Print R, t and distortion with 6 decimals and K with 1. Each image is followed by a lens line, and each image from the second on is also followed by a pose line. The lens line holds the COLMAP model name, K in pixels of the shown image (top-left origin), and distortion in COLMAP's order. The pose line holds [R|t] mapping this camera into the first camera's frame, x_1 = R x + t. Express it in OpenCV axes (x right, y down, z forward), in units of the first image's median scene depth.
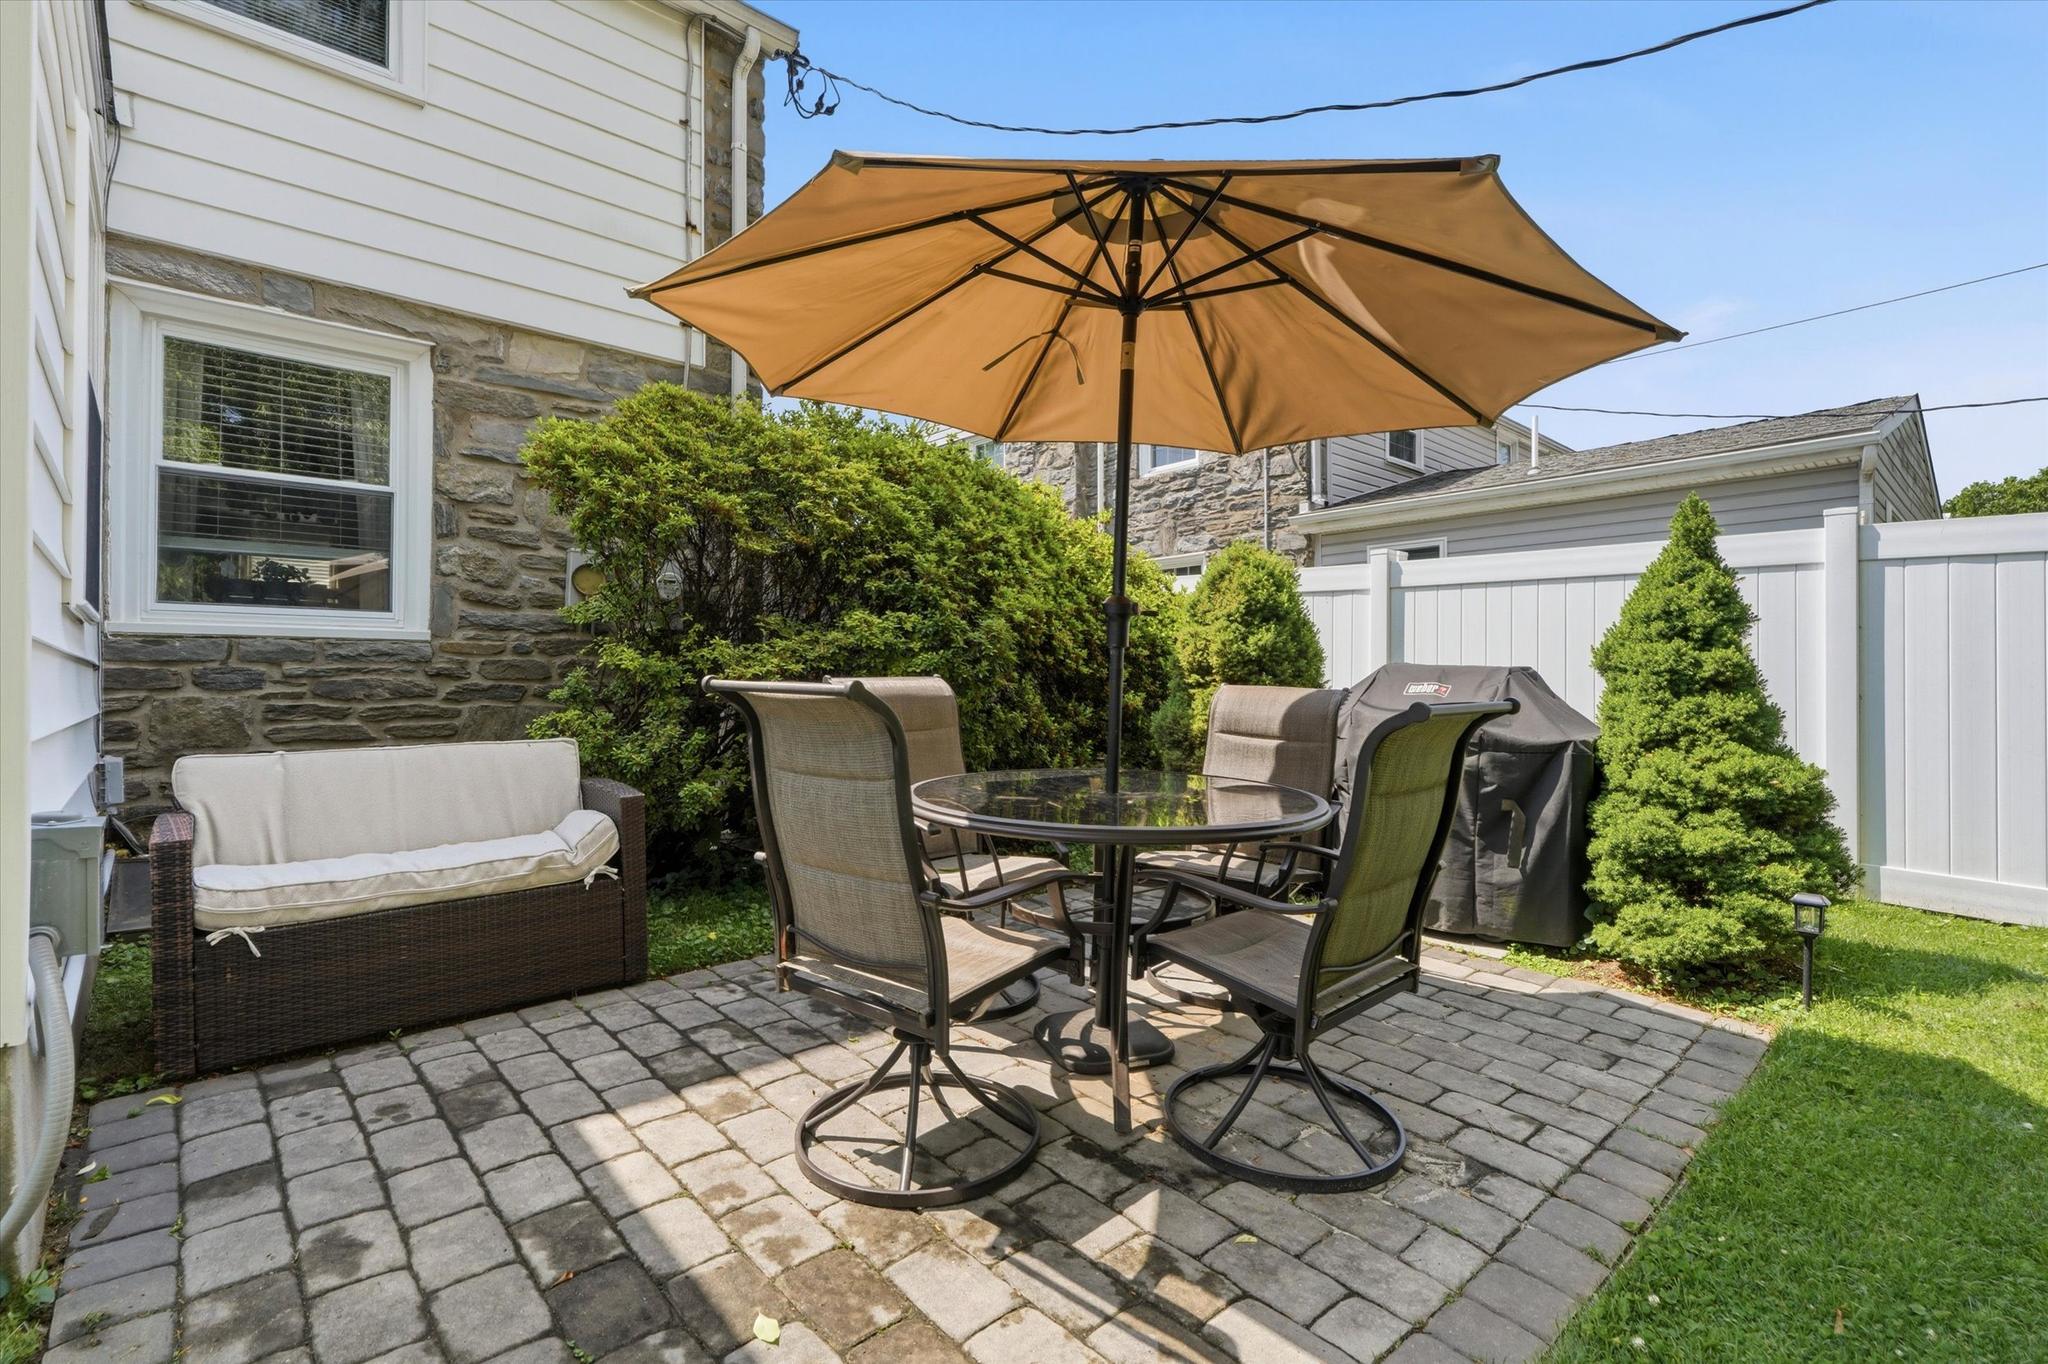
lens RADIAL K [[941.4, 0, 1024.0], [0, 941.4, 682.0], [0, 0, 1]] dist [-0.008144, 0.000509]
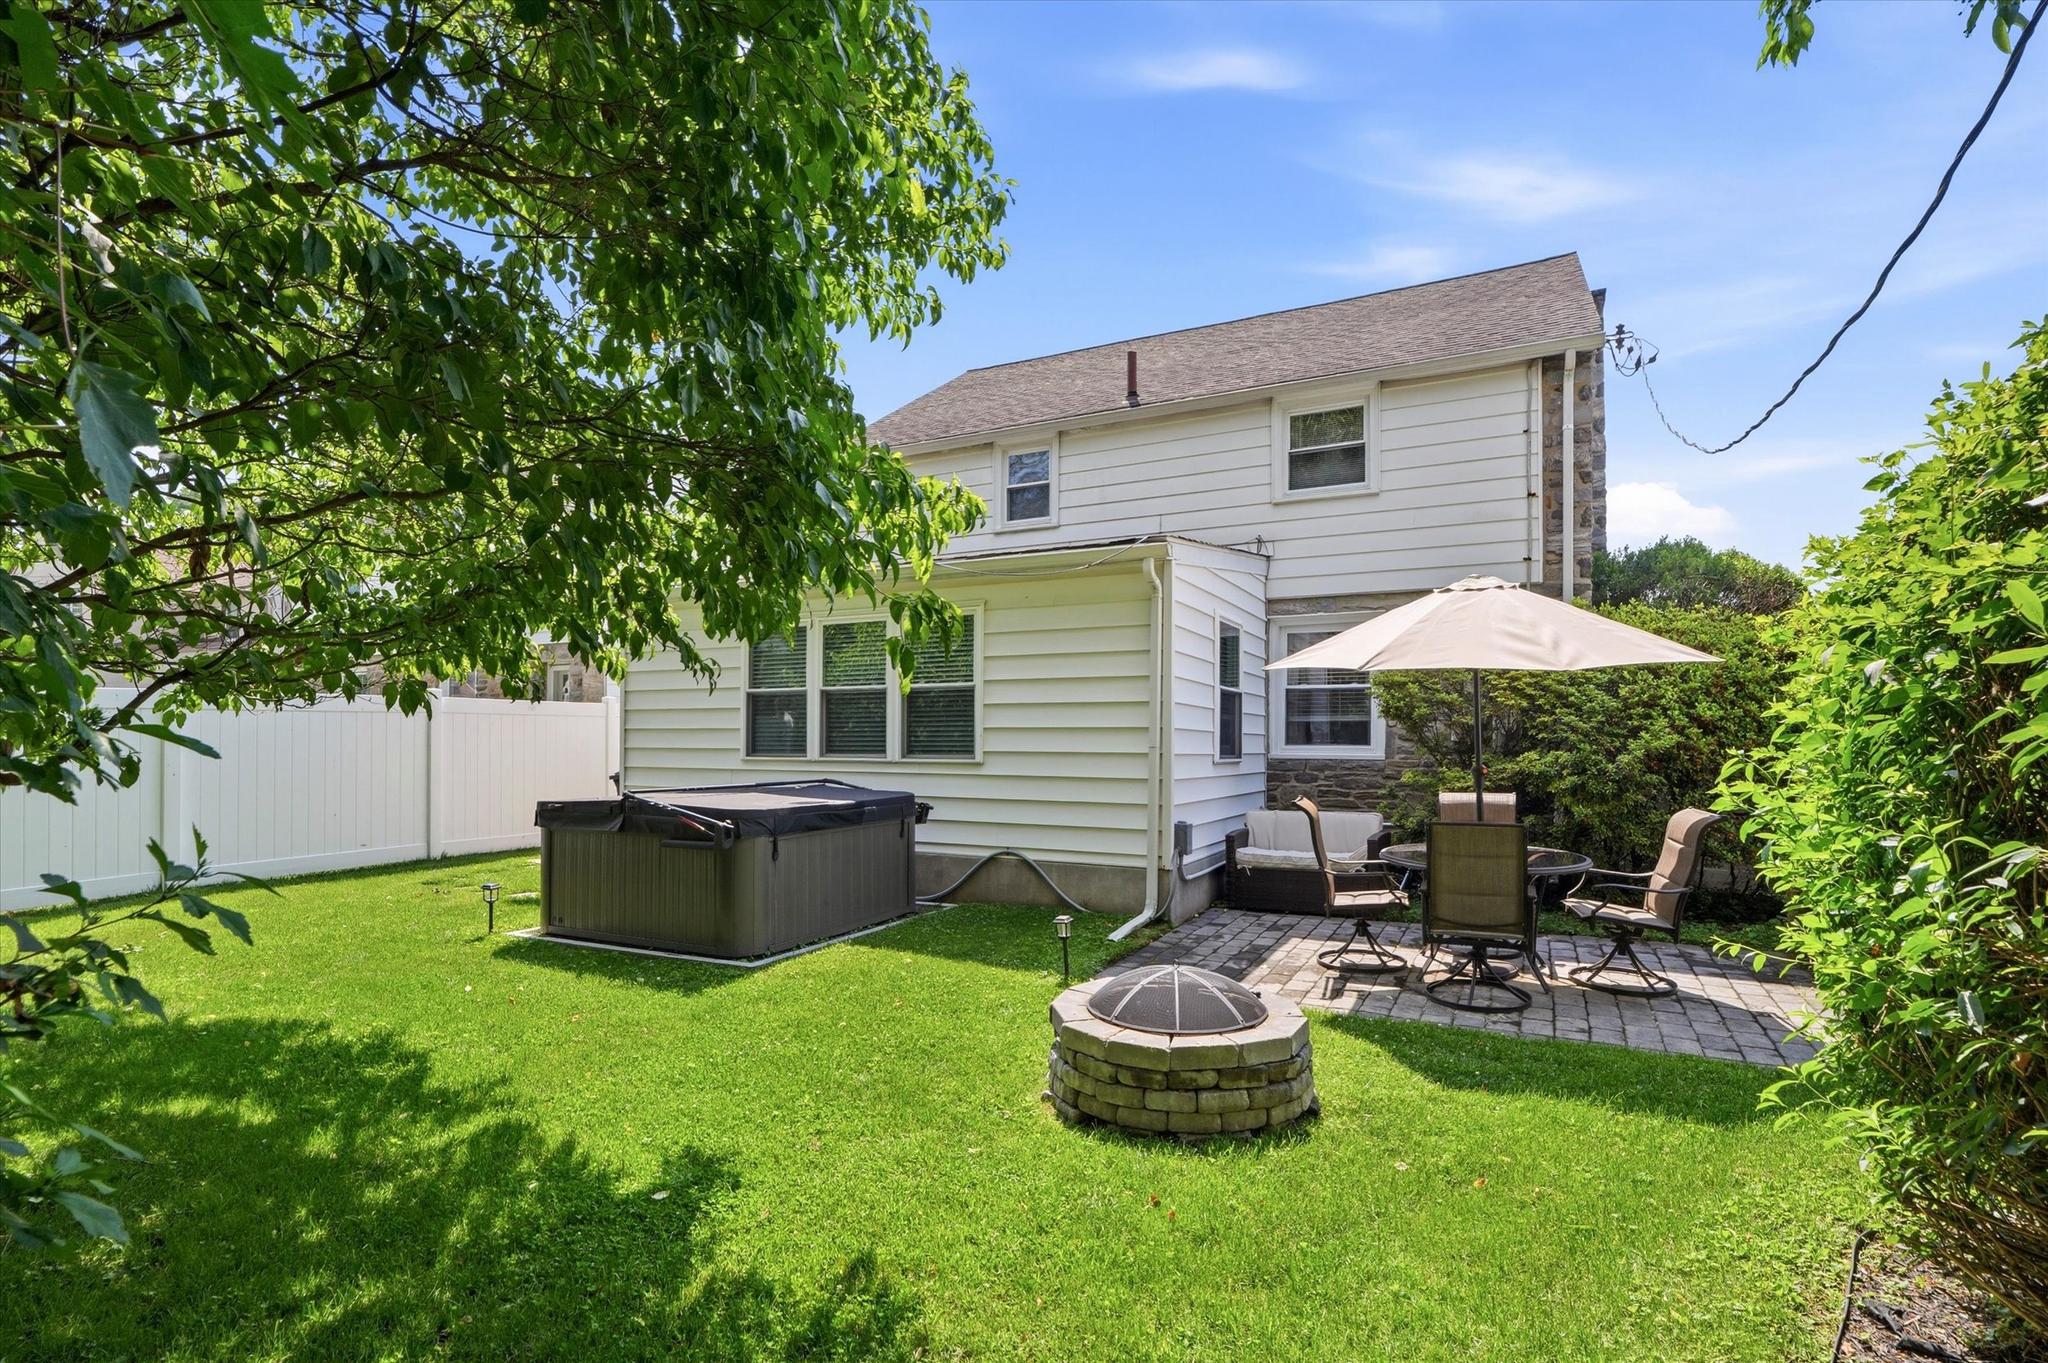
lens RADIAL K [[941.4, 0, 1024.0], [0, 941.4, 681.5], [0, 0, 1]] dist [-0.008144, 0.000509]
pose [[0.346658, -0.060807, -0.936018, 1.254930], [-0.000927, 0.997874, -0.065169, -0.099902], [0.937991, 0.023459, 0.345865, -0.537760]]
